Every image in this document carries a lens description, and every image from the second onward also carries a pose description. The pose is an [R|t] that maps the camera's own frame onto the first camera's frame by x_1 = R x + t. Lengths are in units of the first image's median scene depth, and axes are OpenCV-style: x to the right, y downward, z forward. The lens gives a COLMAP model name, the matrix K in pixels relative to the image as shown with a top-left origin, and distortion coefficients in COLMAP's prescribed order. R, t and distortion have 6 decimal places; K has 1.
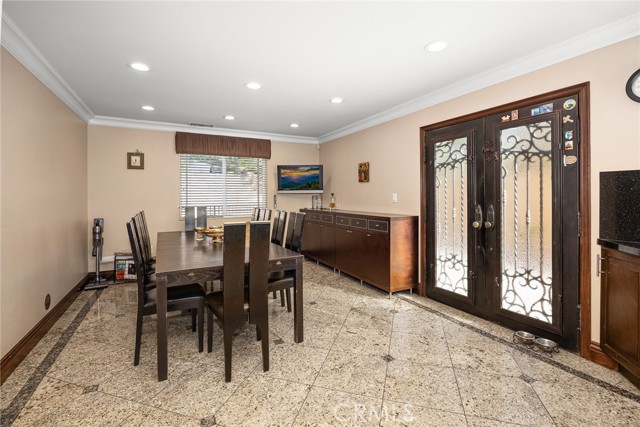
lens RADIAL K [[288.3, 0, 321.1], [0, 288.3, 195.3], [0, 0, 1]] dist [-0.002661, -0.000703]
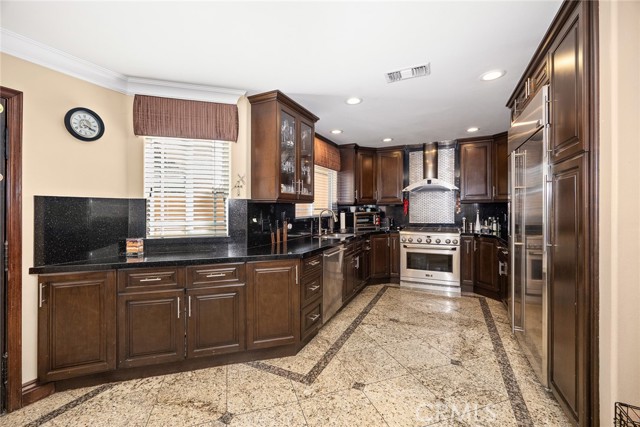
lens RADIAL K [[271.0, 0, 322.5], [0, 271.0, 211.8], [0, 0, 1]] dist [-0.009979, 0.000393]
pose [[-0.599268, 0.000421, 0.800549, -0.131299], [0.007667, 0.999957, 0.005213, -0.011430], [-0.800512, 0.009262, -0.599245, 0.355119]]
